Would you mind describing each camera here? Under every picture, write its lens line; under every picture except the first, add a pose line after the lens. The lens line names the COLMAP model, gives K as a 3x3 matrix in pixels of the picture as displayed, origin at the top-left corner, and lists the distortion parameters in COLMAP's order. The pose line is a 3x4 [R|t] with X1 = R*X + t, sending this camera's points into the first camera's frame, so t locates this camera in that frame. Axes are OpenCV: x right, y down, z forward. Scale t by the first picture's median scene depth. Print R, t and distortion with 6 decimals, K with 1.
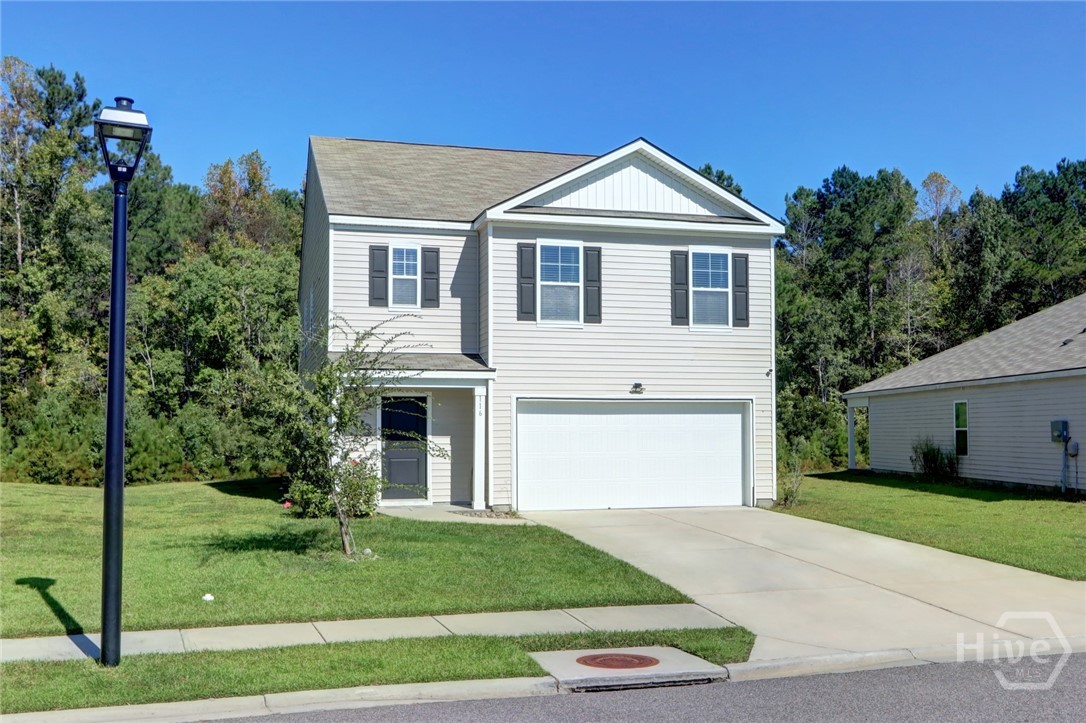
lens RADIAL K [[853.3, 0, 546.4], [0, 853.3, 359.3], [0, 0, 1]] dist [-0.012353, 0.014829]
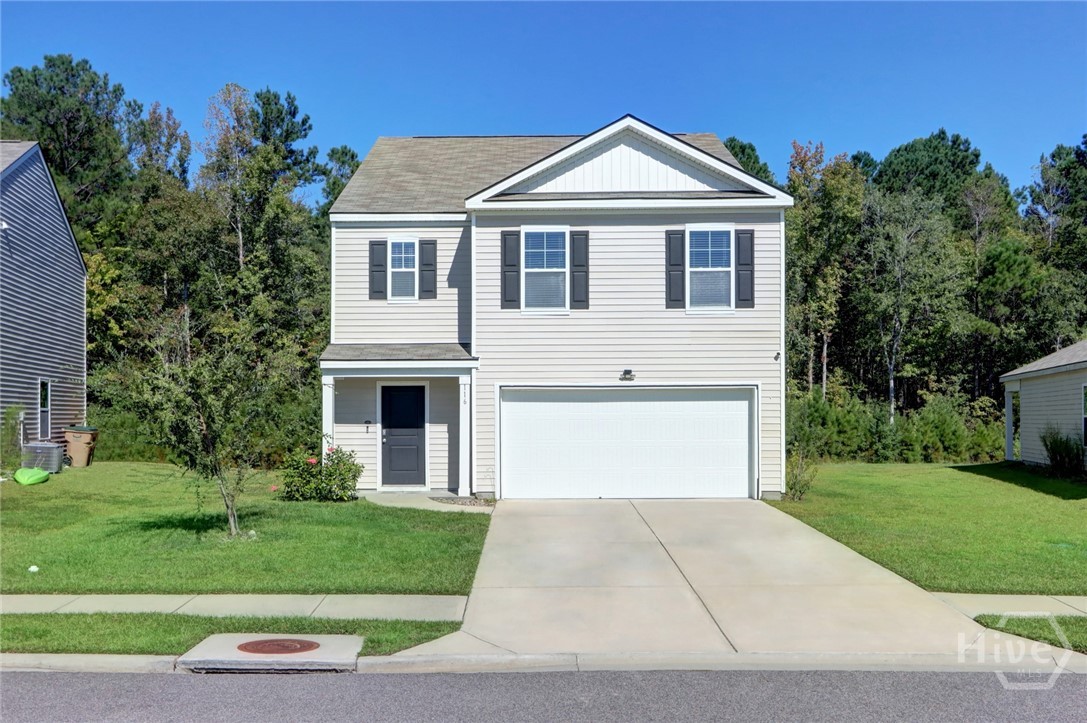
lens RADIAL K [[854.1, 0, 545.9], [0, 854.1, 366.3], [0, 0, 1]] dist [-0.012353, 0.014829]
pose [[0.971190, -0.015357, -0.237812, 0.246712], [0.020848, 0.999571, 0.020592, 0.002192], [0.237394, -0.024956, 0.971093, 0.037175]]
